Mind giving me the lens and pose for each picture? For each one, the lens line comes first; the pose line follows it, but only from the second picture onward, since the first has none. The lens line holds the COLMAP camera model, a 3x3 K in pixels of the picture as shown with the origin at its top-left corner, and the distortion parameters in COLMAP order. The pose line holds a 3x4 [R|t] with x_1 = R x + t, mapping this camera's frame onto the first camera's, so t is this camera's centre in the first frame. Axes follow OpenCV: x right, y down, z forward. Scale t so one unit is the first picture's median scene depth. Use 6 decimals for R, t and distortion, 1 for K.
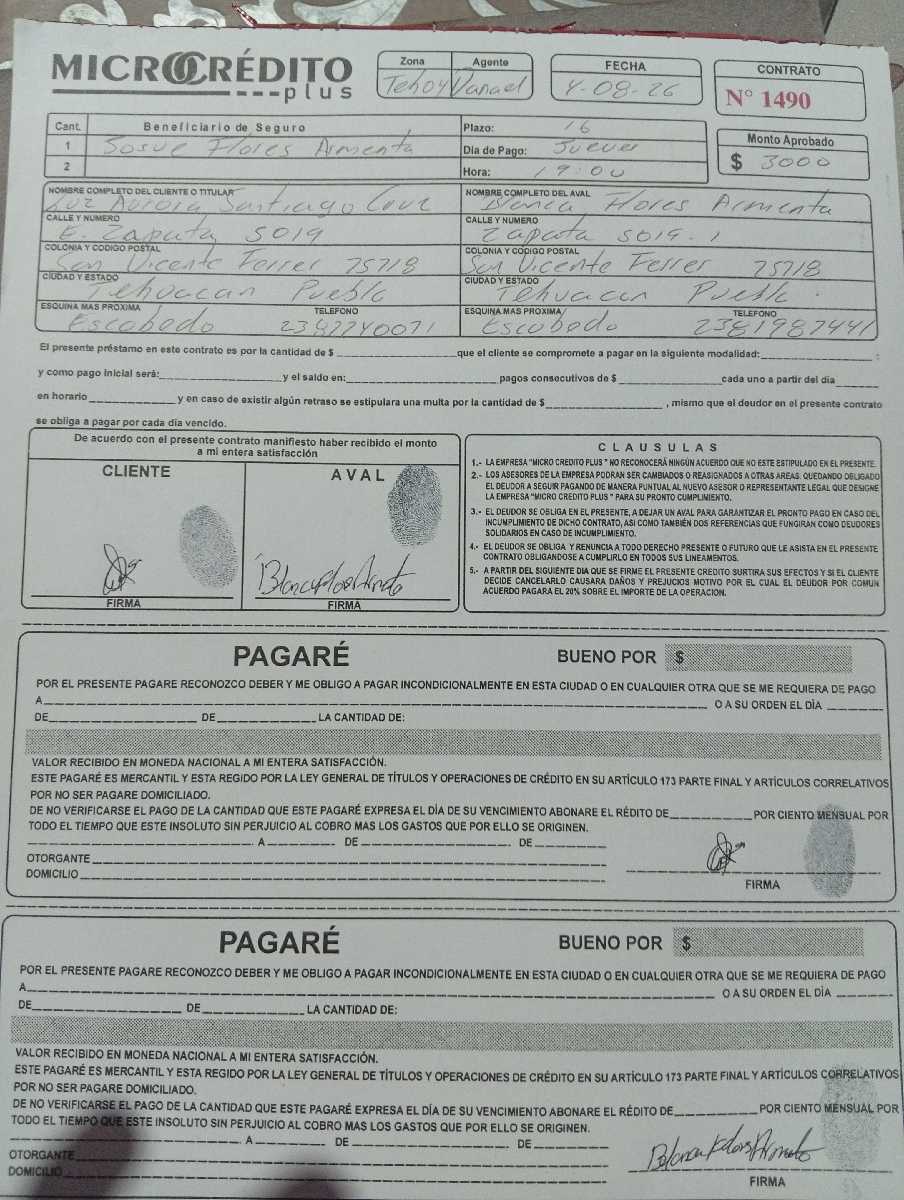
lens RADIAL K [[909.4, 0, 453.8], [0, 909.4, 670.1], [0, 0, 1]] dist [0.065491, 0.003969]
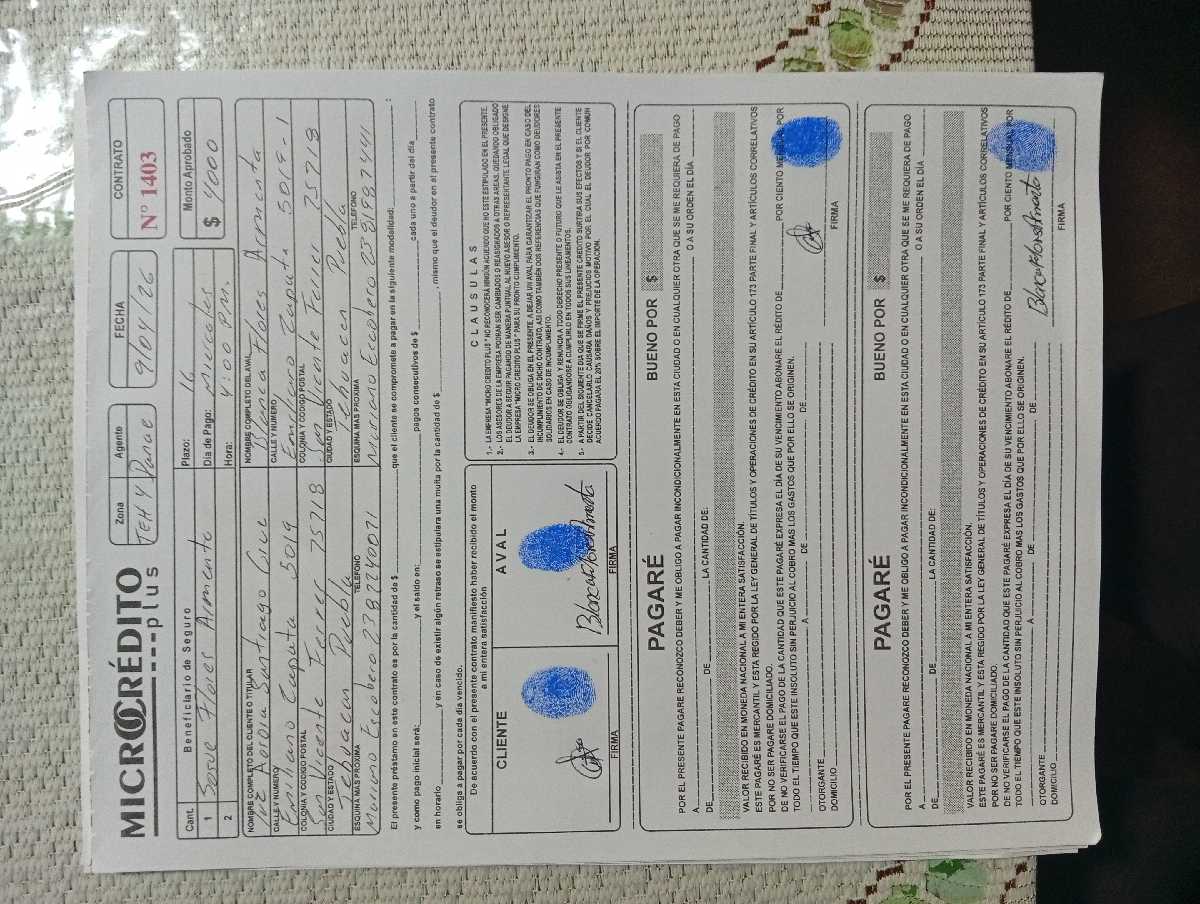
lens RADIAL K [[909.4, 0, 599.5], [0, 909.4, 427.9], [0, 0, 1]] dist [0.065491, 0.003969]
pose [[-0.013813, -0.998901, 0.044788, -0.000398], [0.996756, -0.017307, -0.078597, 0.006997], [0.079286, 0.043557, 0.995900, -0.163226]]
